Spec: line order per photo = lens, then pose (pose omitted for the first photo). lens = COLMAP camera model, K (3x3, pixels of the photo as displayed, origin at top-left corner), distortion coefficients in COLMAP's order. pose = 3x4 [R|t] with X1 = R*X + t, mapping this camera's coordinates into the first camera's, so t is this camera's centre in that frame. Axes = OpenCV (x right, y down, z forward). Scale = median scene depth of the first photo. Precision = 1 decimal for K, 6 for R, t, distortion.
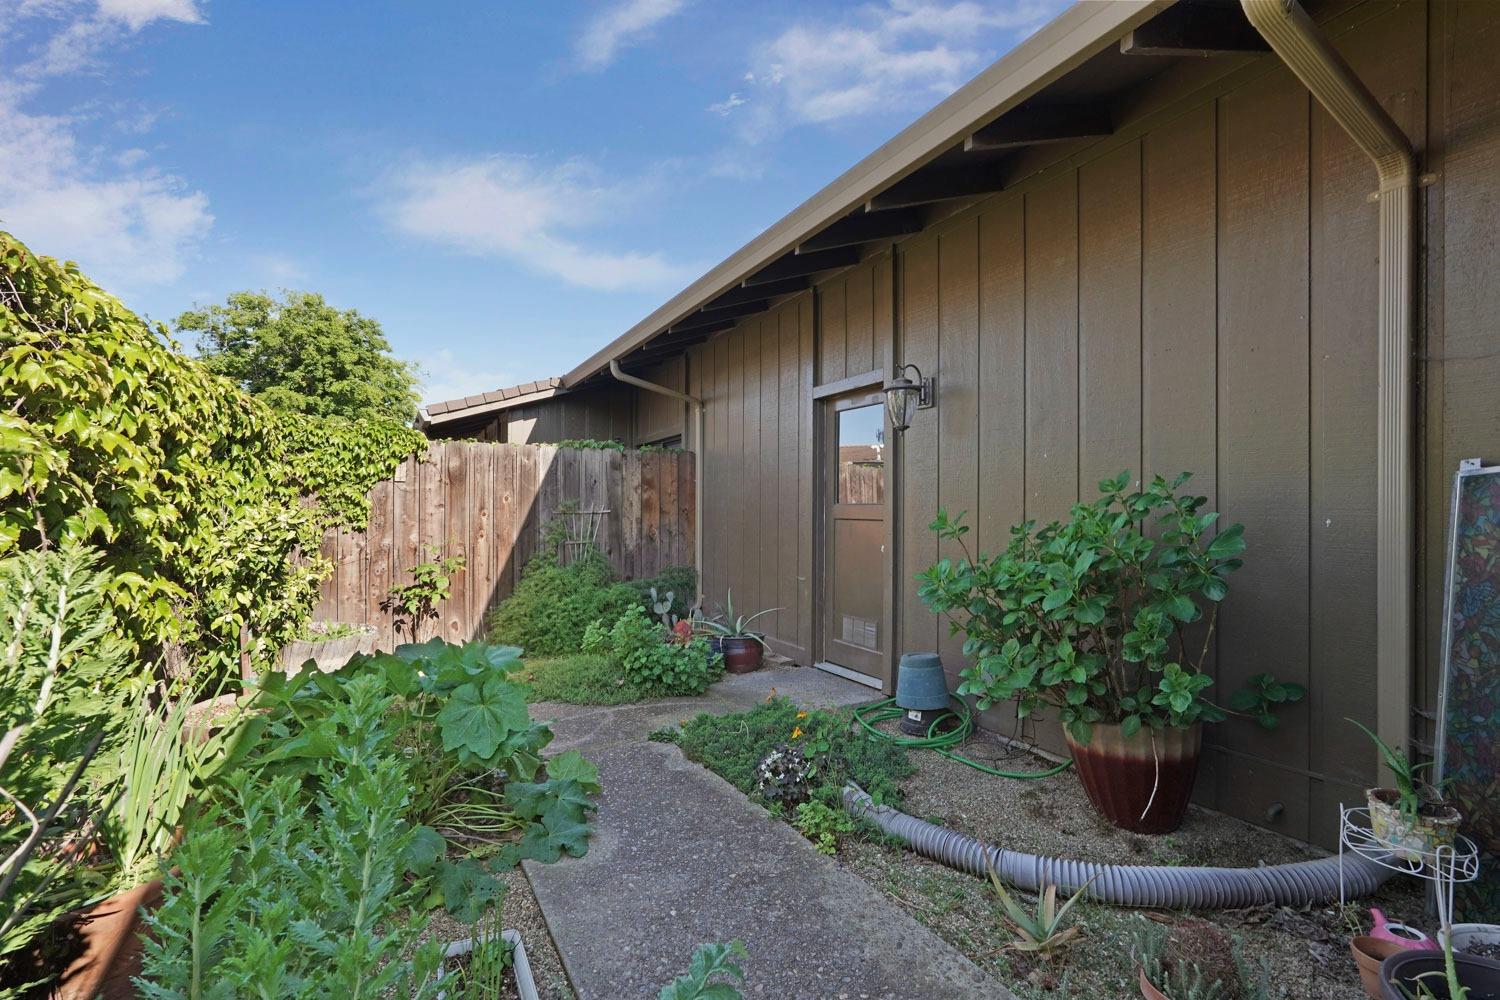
lens RADIAL K [[679.5, 0, 749.3], [0, 679.5, 512.2], [0, 0, 1]] dist [-0.015092, 0.010290]
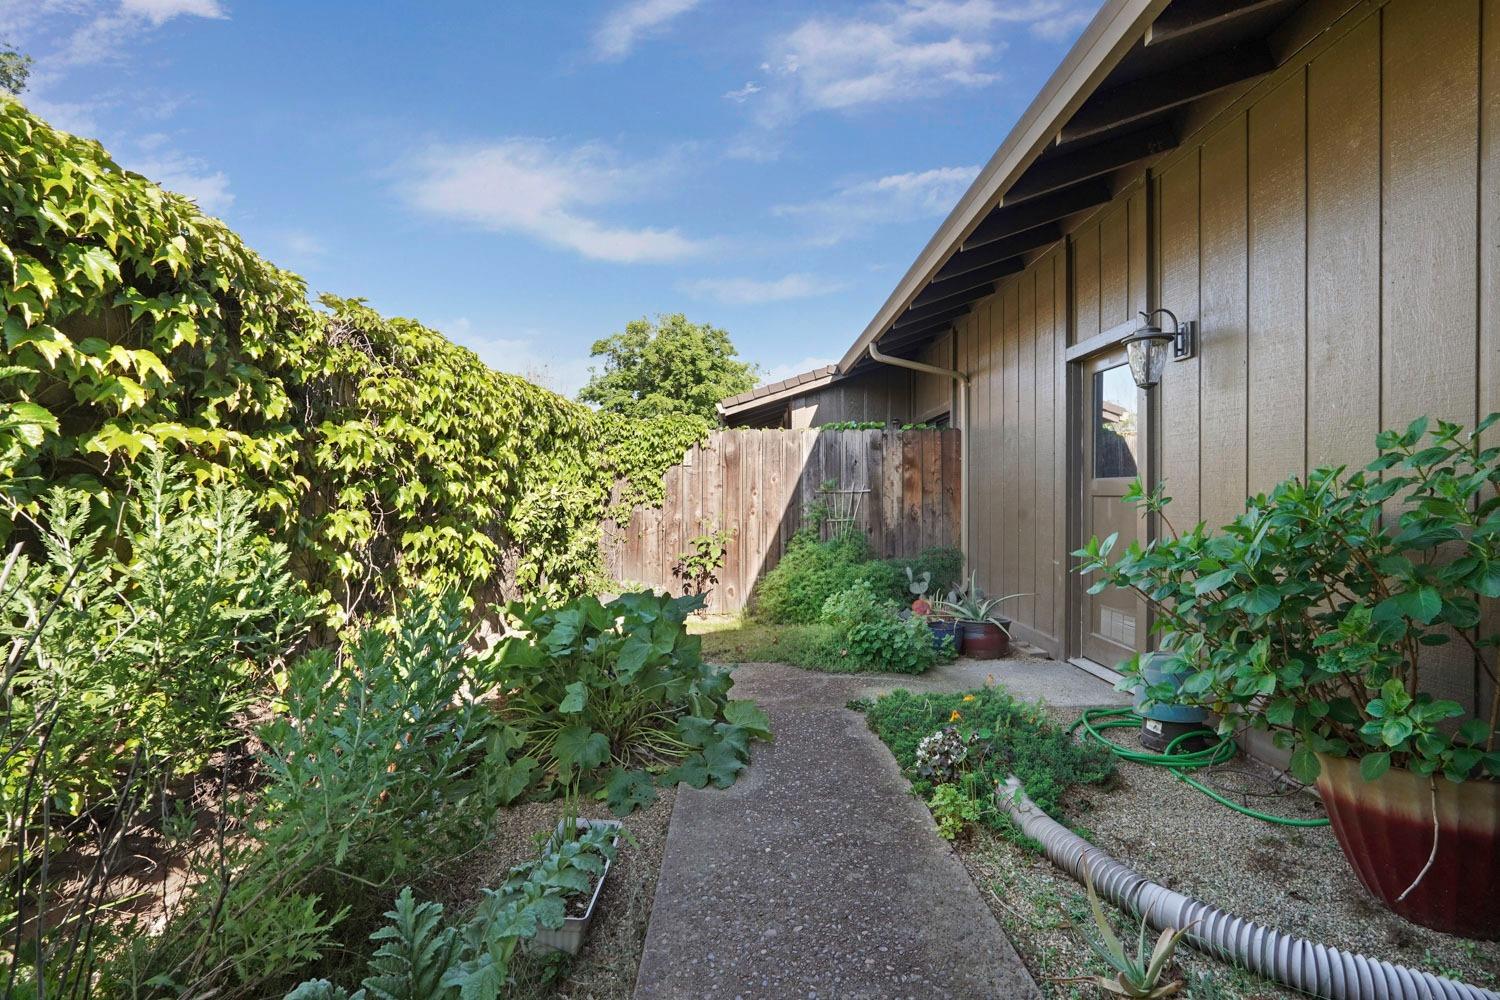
lens RADIAL K [[679.2, 0, 741.5], [0, 679.2, 498.6], [0, 0, 1]] dist [-0.014493, 0.010524]
pose [[0.874515, -0.000457, -0.484997, 0.144731], [0.000708, 1.000000, 0.000334, 0.012110], [0.484997, -0.000635, 0.874515, 0.013866]]
